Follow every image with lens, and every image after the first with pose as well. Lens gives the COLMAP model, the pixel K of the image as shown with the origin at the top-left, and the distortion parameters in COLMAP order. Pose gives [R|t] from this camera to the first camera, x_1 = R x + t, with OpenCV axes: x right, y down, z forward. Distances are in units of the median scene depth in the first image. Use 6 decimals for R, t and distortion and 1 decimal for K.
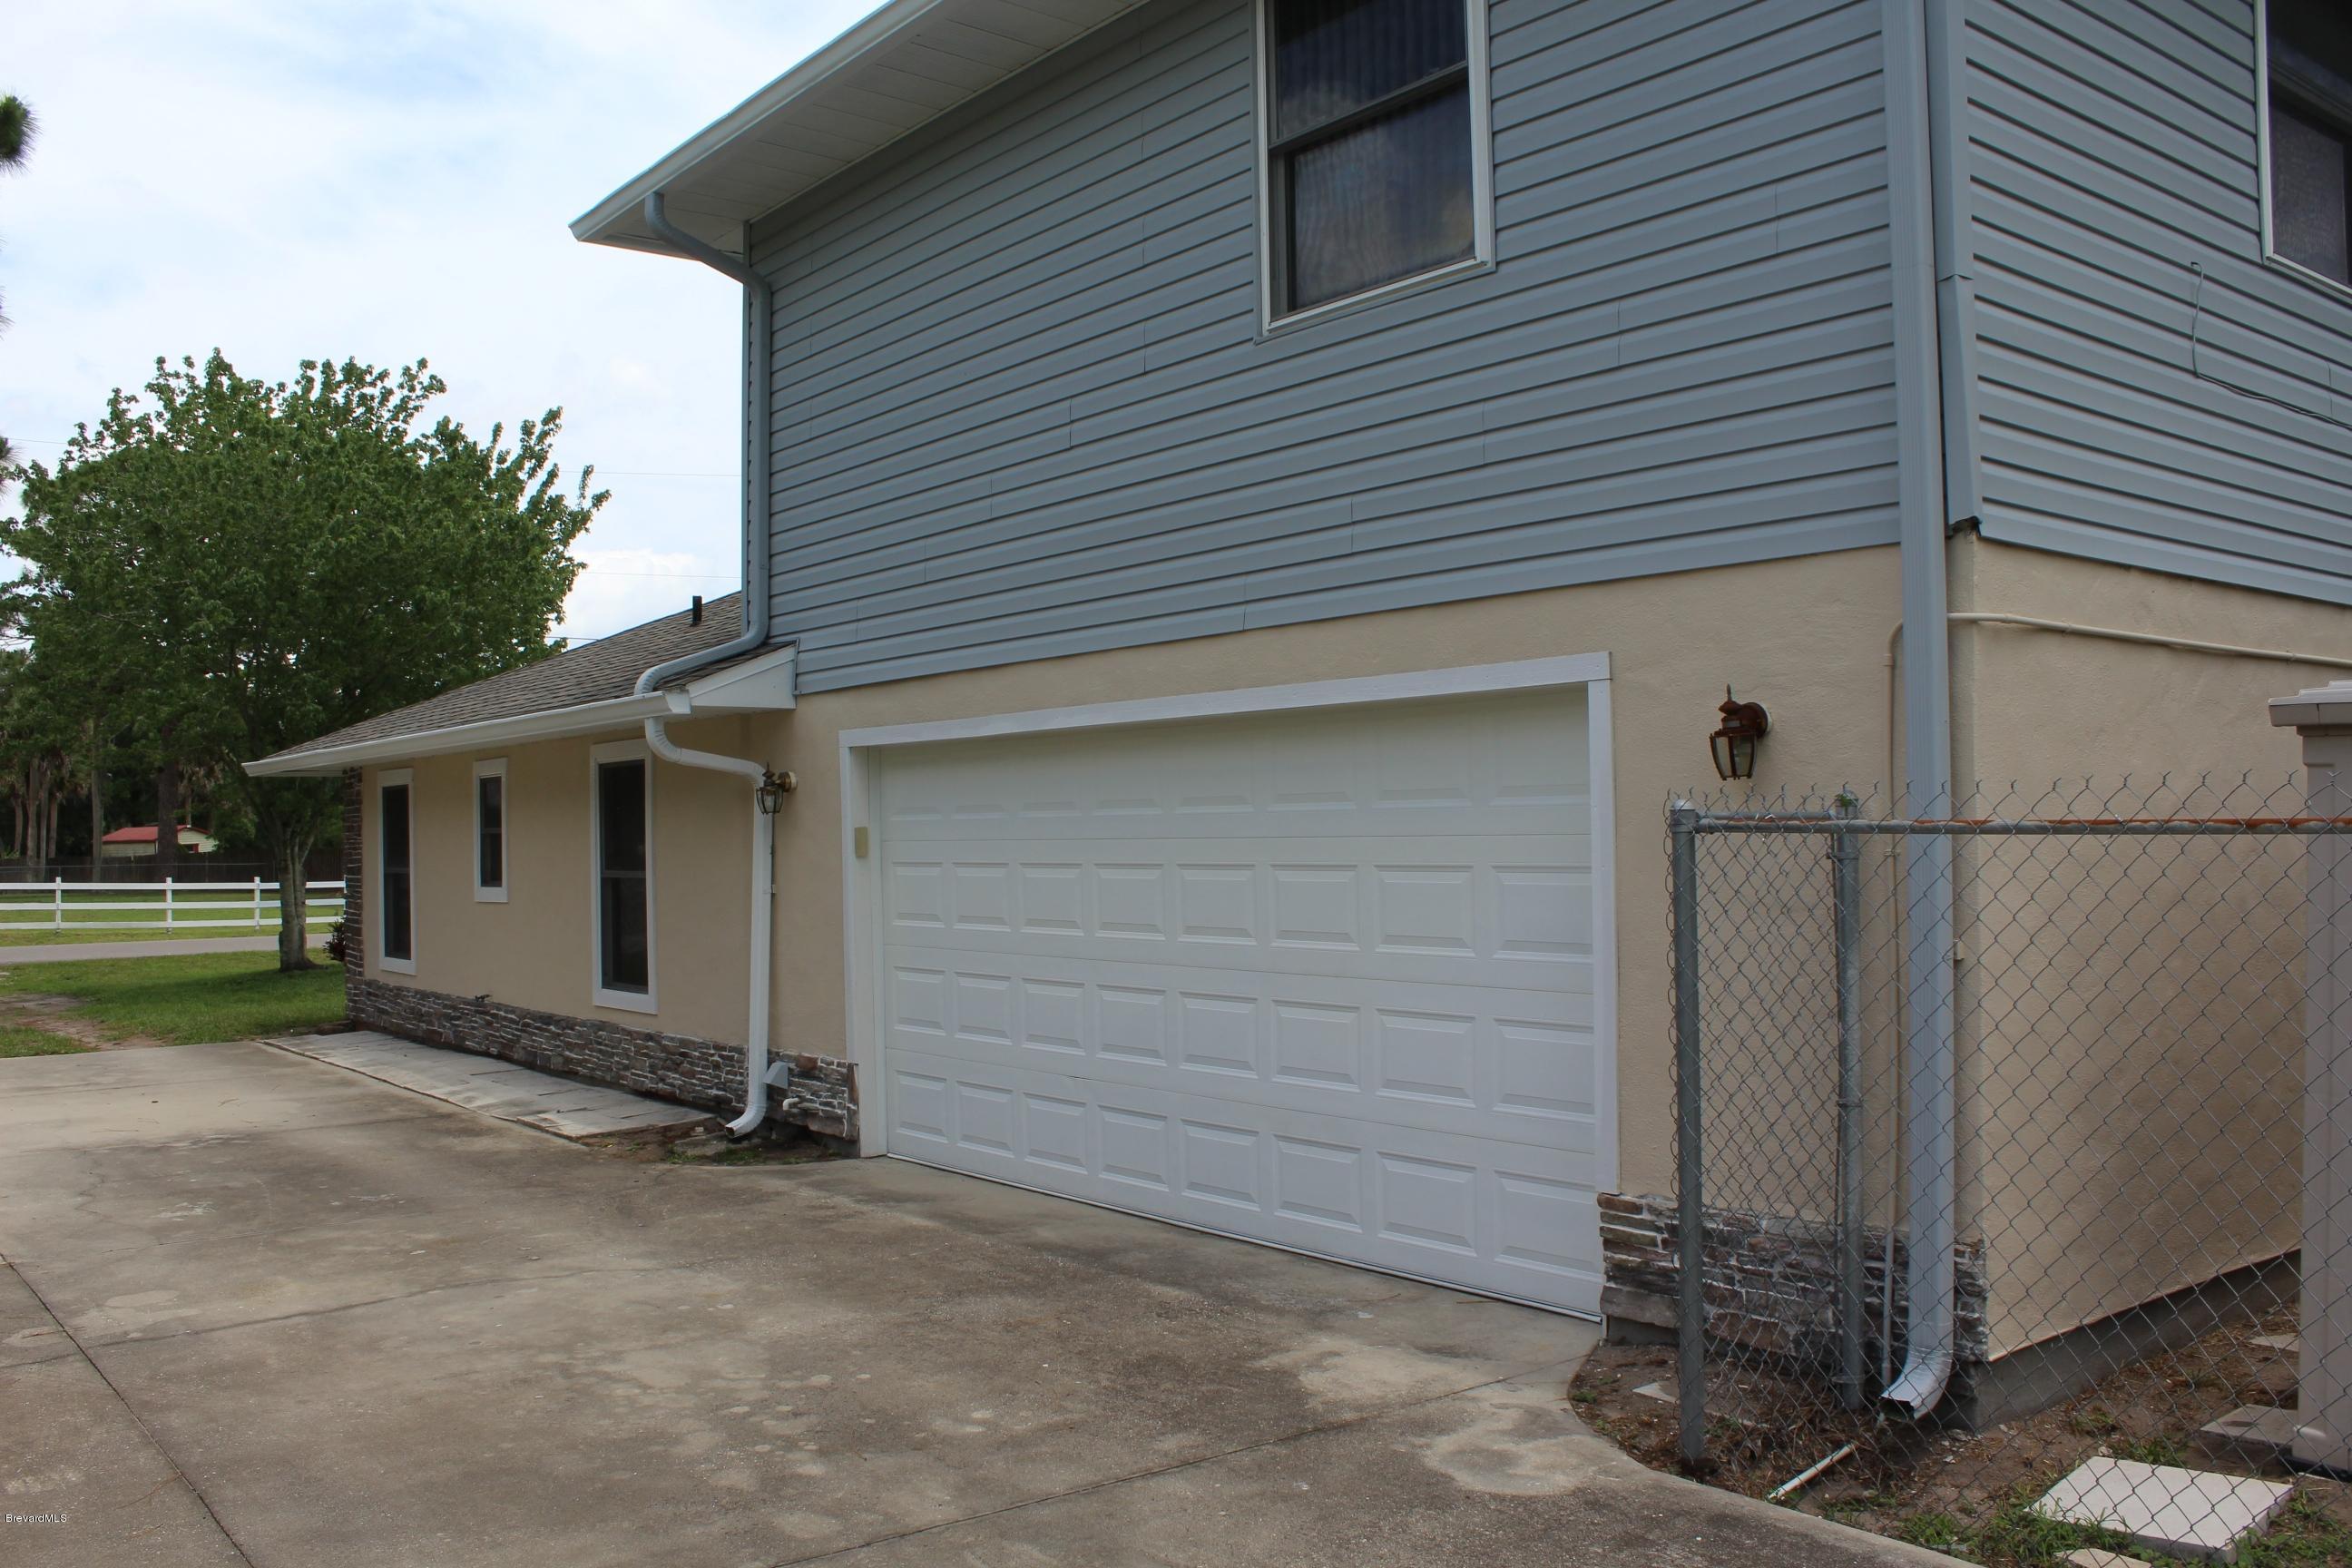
lens RADIAL K [[1975.8, 0, 1176.0], [0, 1975.8, 784.0], [0, 0, 1]] dist [-0.090558, 0.006558]
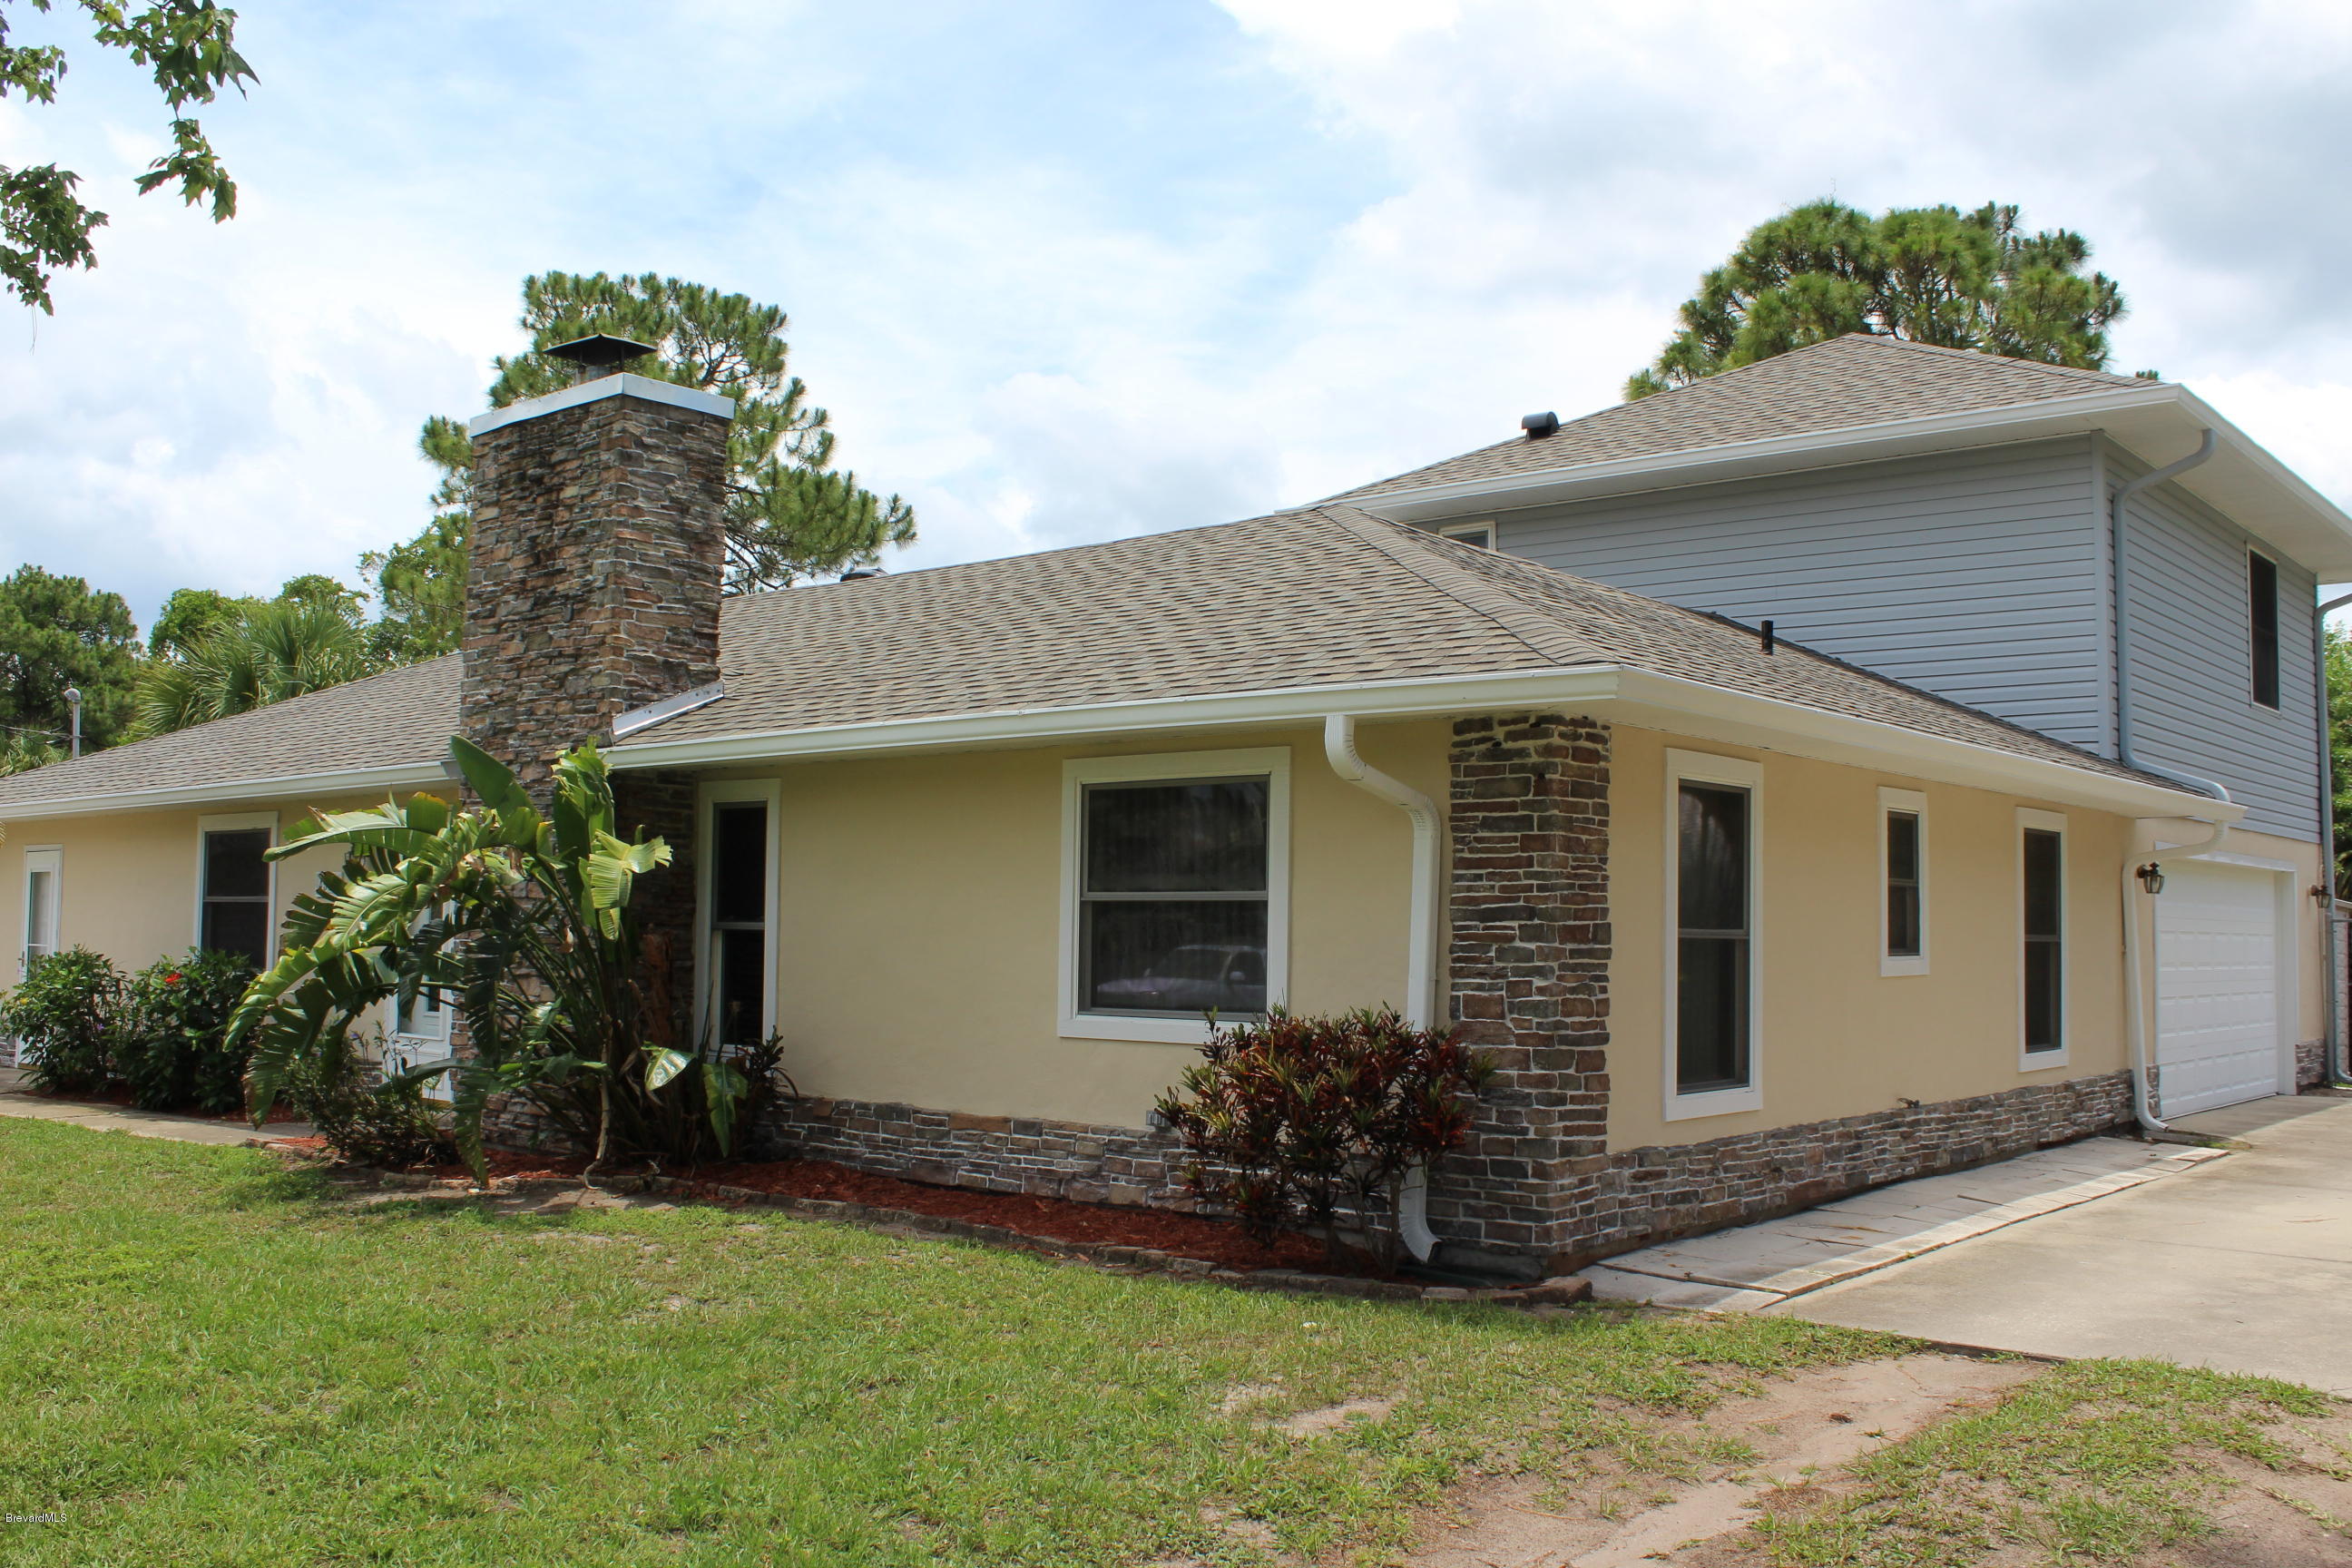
lens RADIAL K [[2099.4, 0, 1176.0], [0, 2099.4, 784.0], [0, 0, 1]] dist [-0.004656, -0.001016]
pose [[-0.226740, 0.080447, 0.970627, -1.067573], [-0.035347, 0.995247, -0.090745, 0.068995], [-0.973314, -0.054885, -0.222818, 1.433968]]
